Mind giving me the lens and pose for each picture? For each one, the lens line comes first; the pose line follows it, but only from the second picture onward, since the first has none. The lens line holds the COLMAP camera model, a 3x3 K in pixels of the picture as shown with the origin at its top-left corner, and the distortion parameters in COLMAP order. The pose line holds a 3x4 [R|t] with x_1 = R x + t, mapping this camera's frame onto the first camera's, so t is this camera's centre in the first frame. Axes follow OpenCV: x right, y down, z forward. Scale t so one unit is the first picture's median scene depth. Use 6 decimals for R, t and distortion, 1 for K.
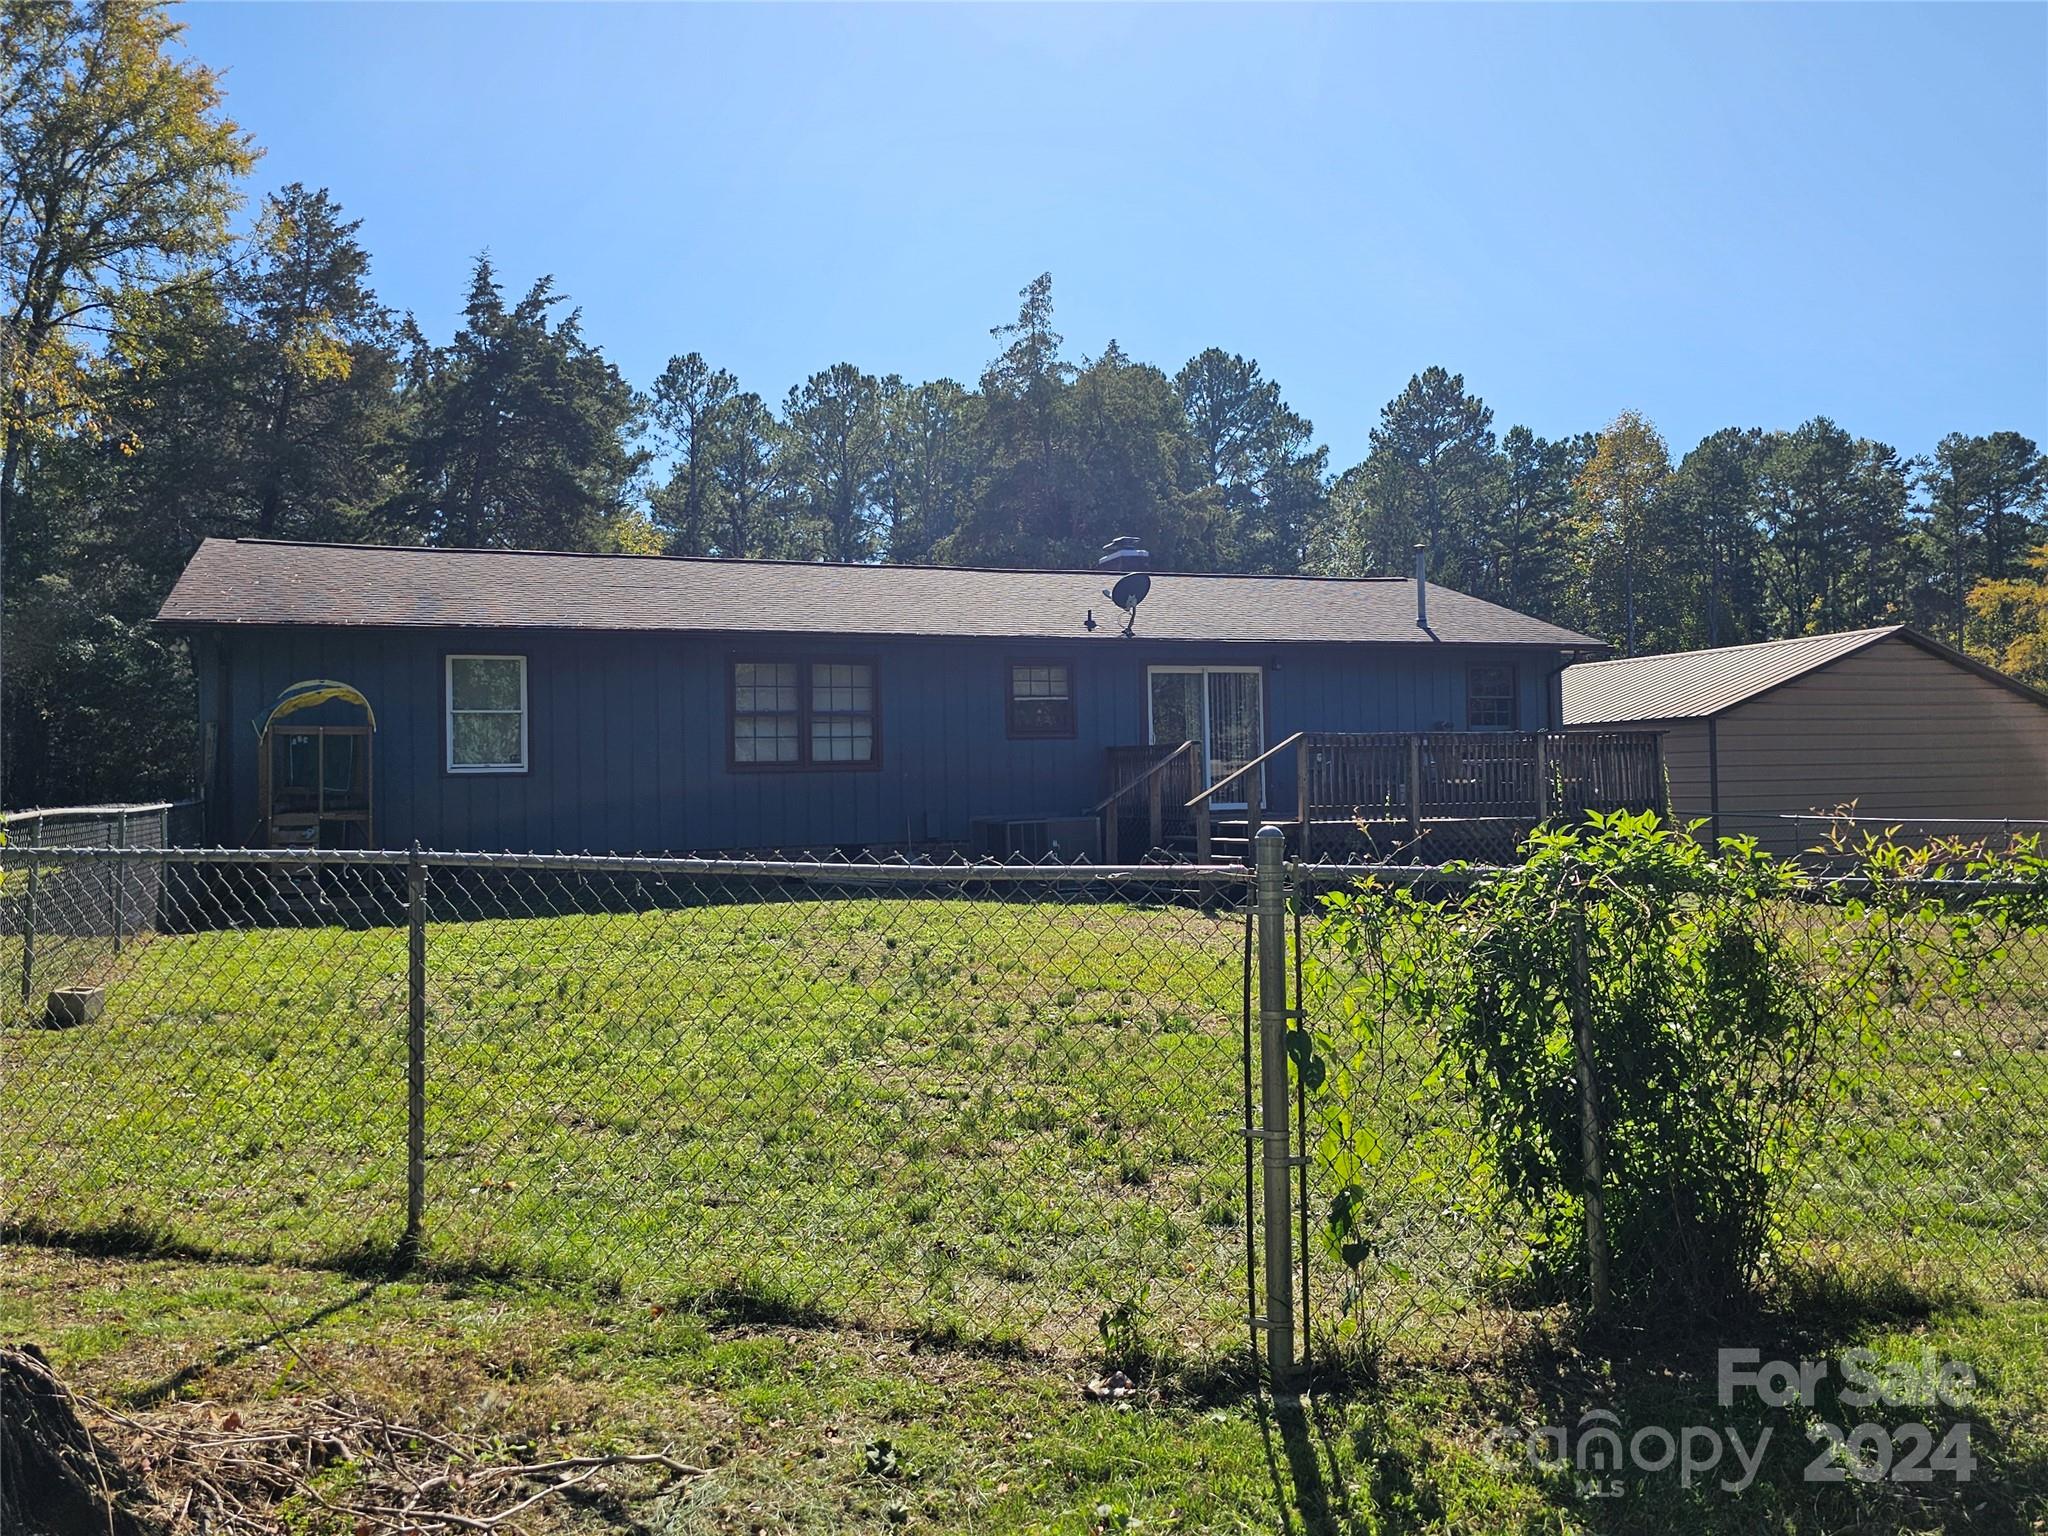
lens RADIAL K [[1375.5, 0, 1025.1], [0, 1375.5, 760.9], [0, 0, 1]] dist [0.057245, -0.043136]
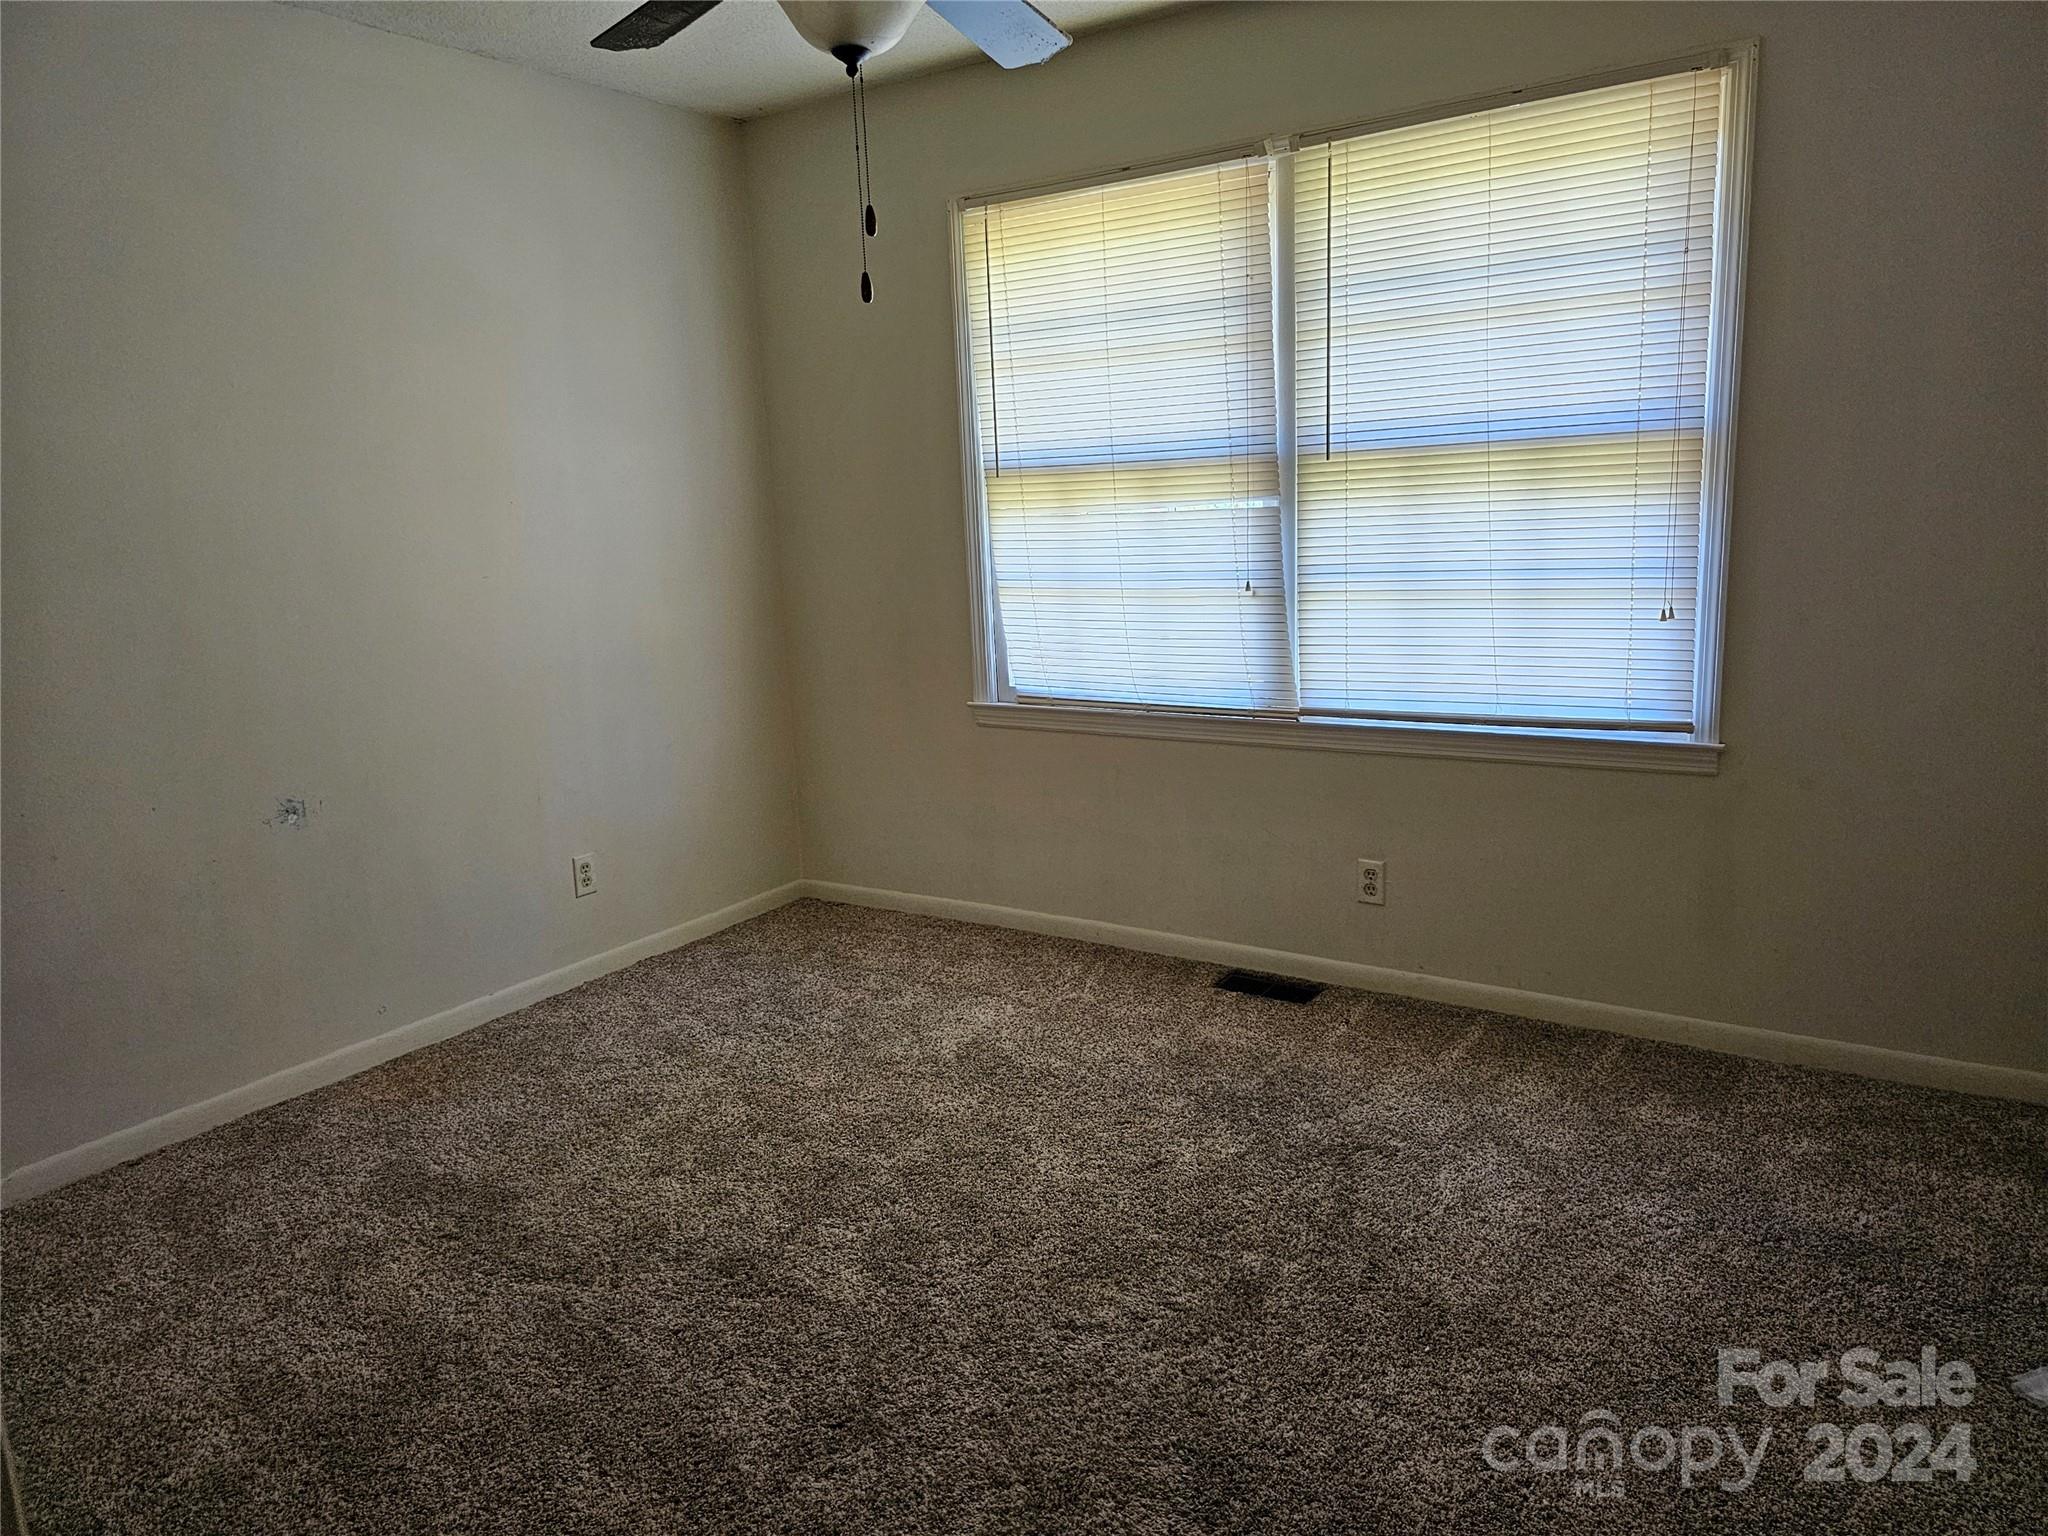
lens RADIAL K [[1375.5, 0, 1022.6], [0, 1375.5, 762.9], [0, 0, 1]] dist [0.057245, -0.043136]
pose [[0.939252, 0.015784, -0.342865, -0.125862], [0.040900, 0.986677, 0.157464, -0.022268], [0.340782, -0.161922, 0.926093, 0.796966]]
